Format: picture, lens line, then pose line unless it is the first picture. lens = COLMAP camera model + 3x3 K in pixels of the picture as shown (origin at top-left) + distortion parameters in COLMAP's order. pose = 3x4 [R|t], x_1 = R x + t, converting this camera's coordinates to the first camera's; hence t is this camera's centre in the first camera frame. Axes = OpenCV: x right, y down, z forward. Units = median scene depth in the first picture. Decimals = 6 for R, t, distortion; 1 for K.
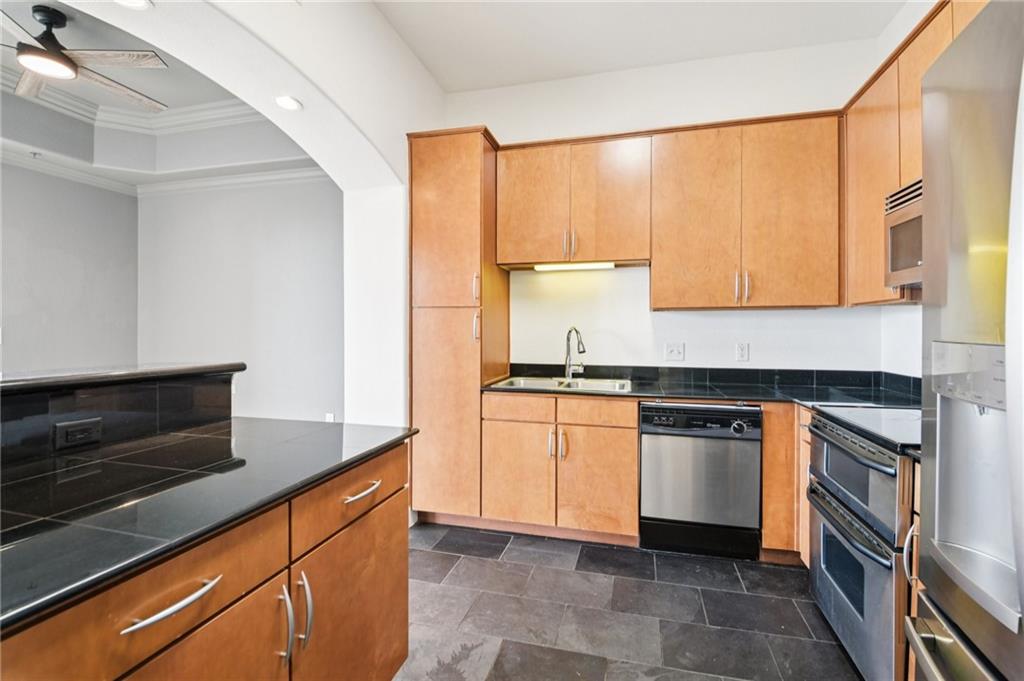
lens RADIAL K [[463.5, 0, 514.7], [0, 463.5, 336.9], [0, 0, 1]] dist [0.001506, -0.003869]
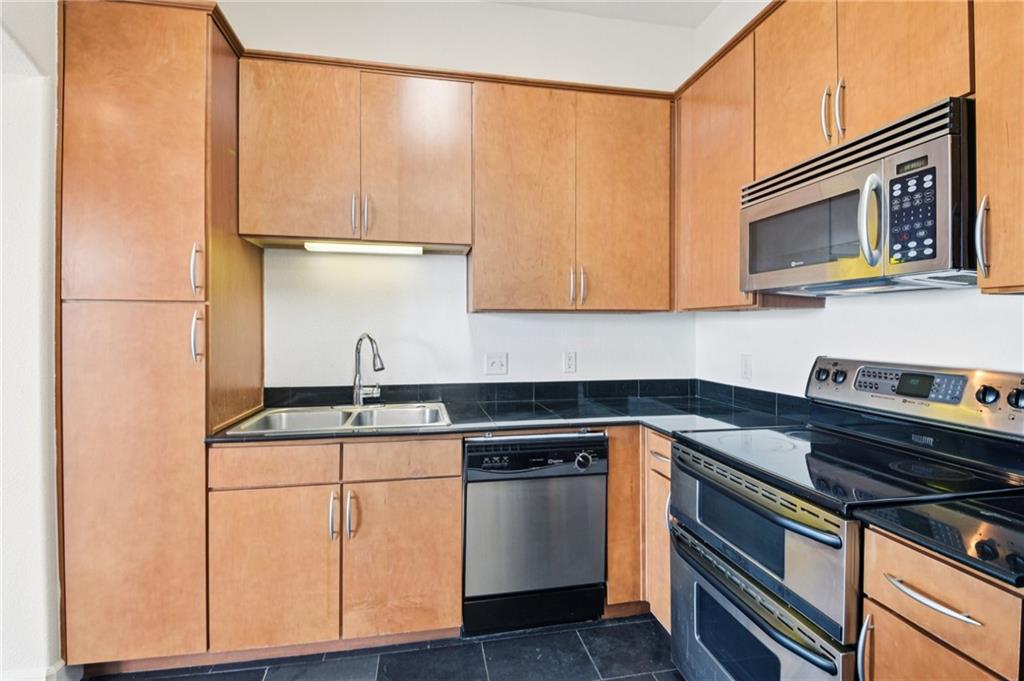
lens RADIAL K [[491.9, 0, 517.0], [0, 491.9, 330.9], [0, 0, 1]] dist [0.022271, -0.017991]
pose [[0.900503, -0.001072, 0.434848, 0.009986], [0.005701, 0.999940, -0.009342, -0.019644], [-0.434812, 0.010891, 0.900456, 0.256626]]
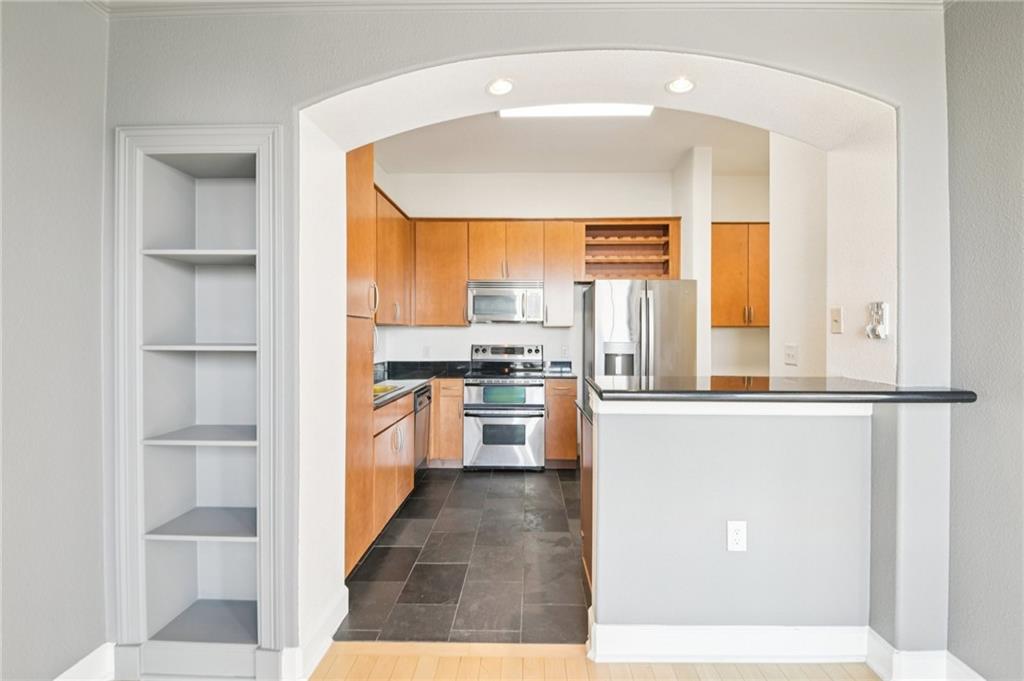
lens RADIAL K [[463.5, 0, 513.3], [0, 463.5, 336.3], [0, 0, 1]] dist [0.001506, -0.003869]
pose [[-0.235336, -0.009297, 0.971870, -1.107707], [0.010406, 0.999873, 0.012085, -0.039645], [-0.971858, 0.012957, -0.235210, 0.981683]]
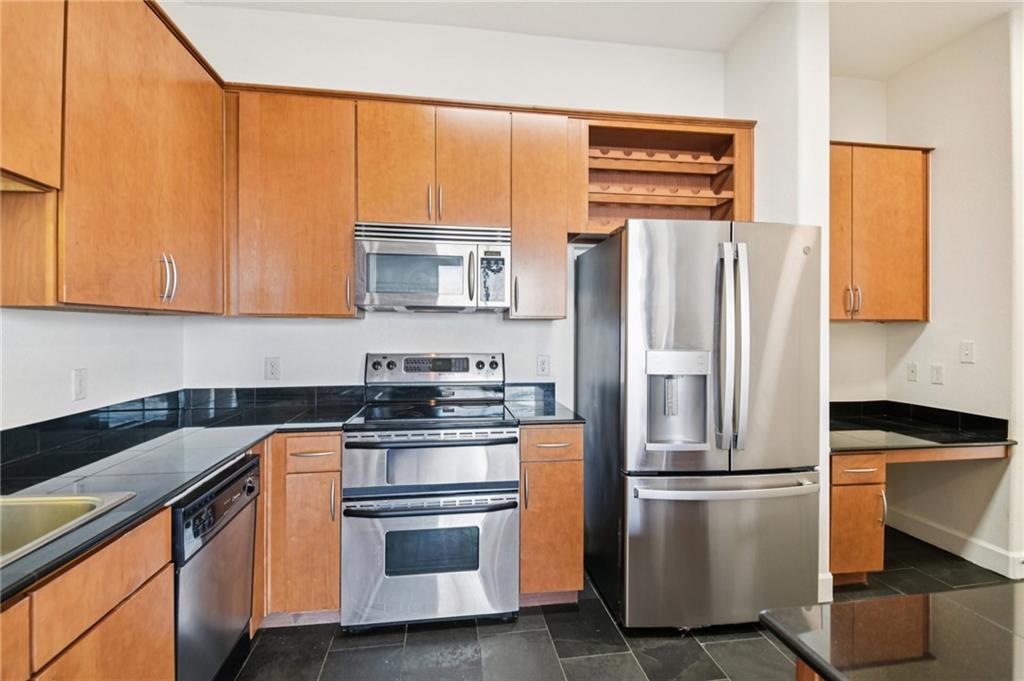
lens RADIAL K [[491.9, 0, 514.9], [0, 491.9, 331.3], [0, 0, 1]] dist [0.022271, -0.017991]
pose [[-0.398702, -0.004987, 0.917067, -0.321221], [0.008523, 0.999922, 0.009143, -0.037559], [-0.917041, 0.011461, -0.398628, 0.831360]]
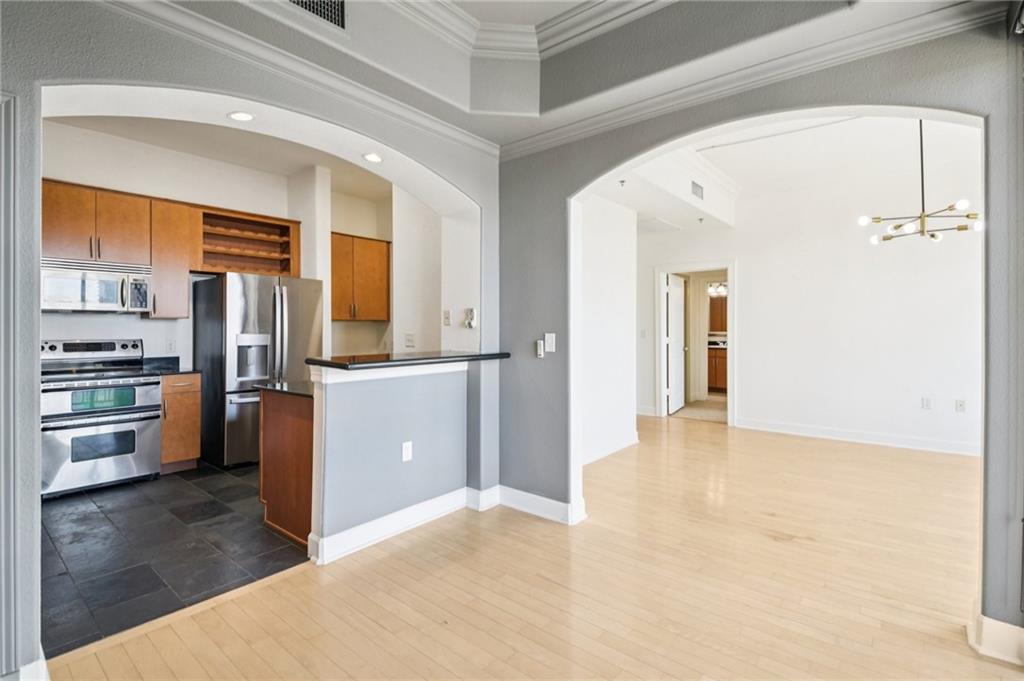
lens RADIAL K [[491.9, 0, 518.4], [0, 491.9, 326.6], [0, 0, 1]] dist [0.022271, -0.017991]
pose [[-0.907816, -0.002405, 0.419361, -1.246661], [0.001476, 0.999959, 0.008929, -0.037927], [-0.419365, 0.008725, -0.907776, 1.440917]]
